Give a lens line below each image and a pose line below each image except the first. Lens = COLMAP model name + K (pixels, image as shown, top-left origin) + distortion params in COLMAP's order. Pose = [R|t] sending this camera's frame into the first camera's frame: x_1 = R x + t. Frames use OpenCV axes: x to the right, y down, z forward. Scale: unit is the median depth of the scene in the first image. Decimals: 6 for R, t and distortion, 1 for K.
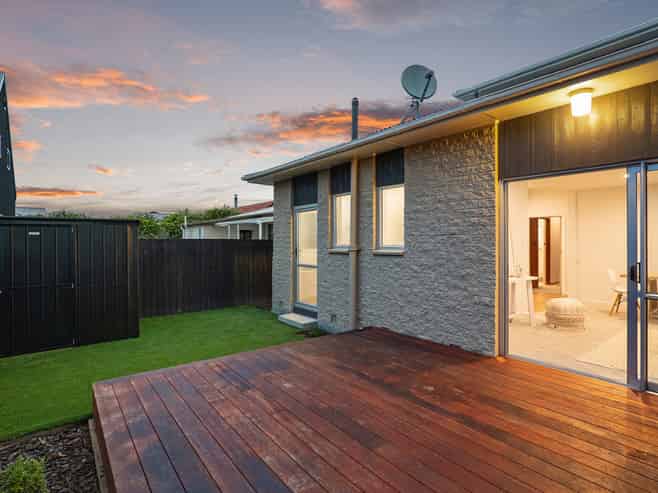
lens RADIAL K [[350.6, 0, 330.6], [0, 350.6, 240.4], [0, 0, 1]] dist [-0.023529, 0.000299]
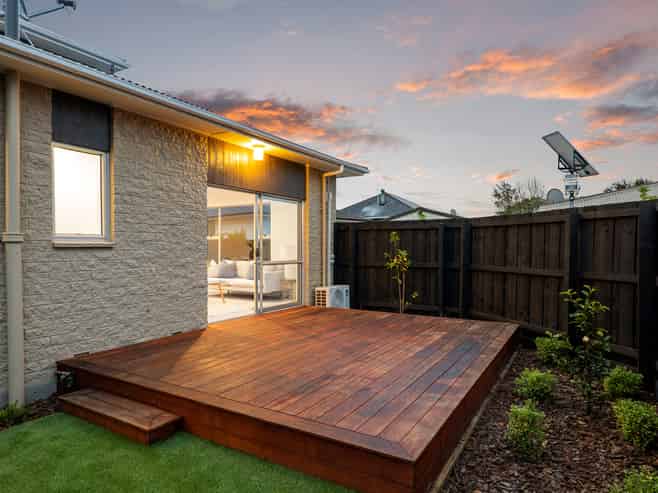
lens RADIAL K [[410.0, 0, 329.9], [0, 410.0, 252.8], [0, 0, 1]] dist [0.002653, 0.000919]
pose [[-0.352231, -0.018516, 0.935730, -0.928400], [-0.009122, 0.999825, 0.016350, 0.040146], [-0.935869, -0.002776, -0.352338, 0.998584]]
